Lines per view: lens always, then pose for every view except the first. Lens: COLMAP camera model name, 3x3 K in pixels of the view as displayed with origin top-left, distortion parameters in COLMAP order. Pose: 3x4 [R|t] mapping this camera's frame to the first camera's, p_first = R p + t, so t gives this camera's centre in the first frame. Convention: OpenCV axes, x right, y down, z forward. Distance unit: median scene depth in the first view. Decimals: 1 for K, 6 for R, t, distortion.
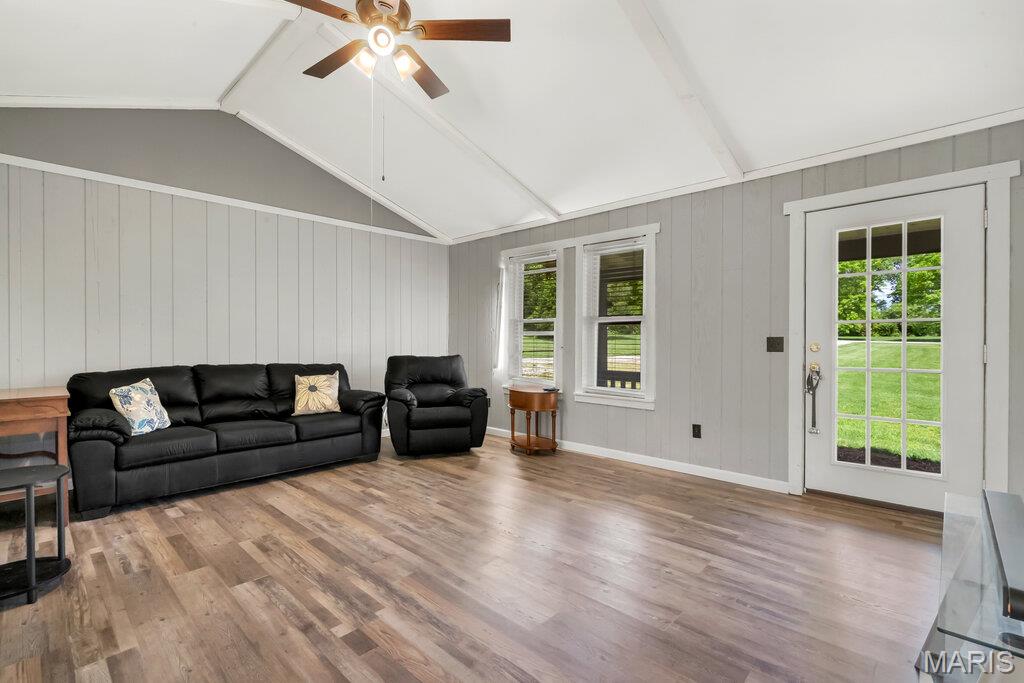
lens RADIAL K [[467.1, 0, 509.6], [0, 467.1, 346.7], [0, 0, 1]] dist [0.003194, 0.000171]
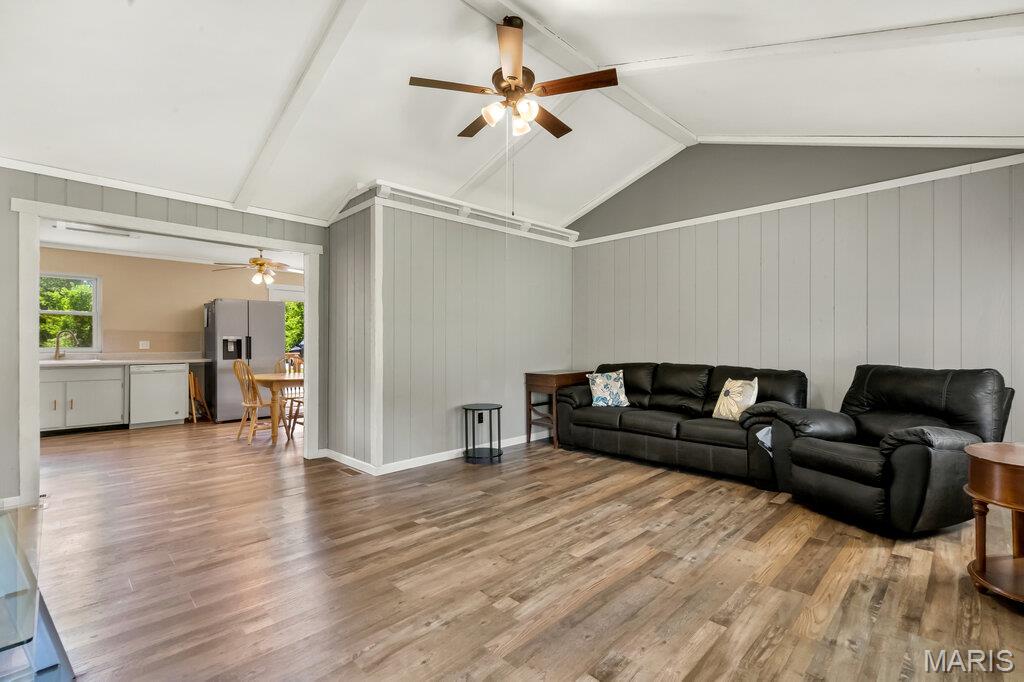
lens RADIAL K [[455.4, 0, 503.0], [0, 455.4, 340.2], [0, 0, 1]] dist [-0.004117, 0.000330]
pose [[-0.029418, -0.009655, -0.999521, 0.694152], [-0.008862, 0.999917, -0.009398, -0.007949], [0.999528, 0.008582, -0.029501, 0.749096]]
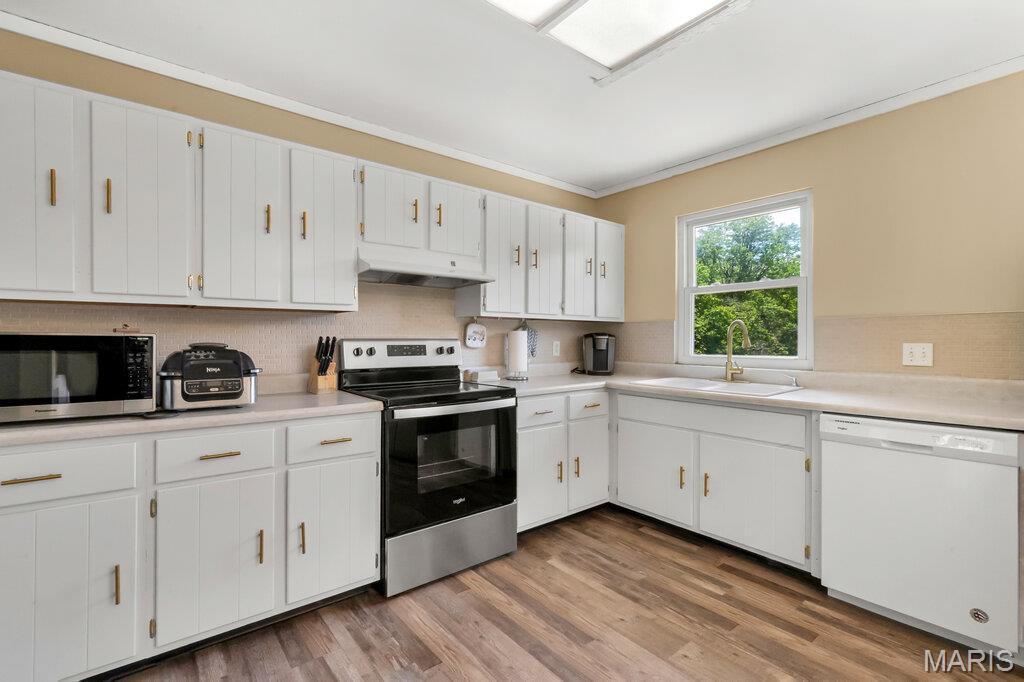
lens RADIAL K [[463.7, 0, 512.0], [0, 463.7, 341.0], [0, 0, 1]] dist [0.002112, 0.000290]
pose [[-0.992027, -0.009501, 0.125669, -0.751221], [-0.009010, 0.999949, 0.004473, -0.010237], [-0.125705, 0.003305, -0.992062, -0.114715]]
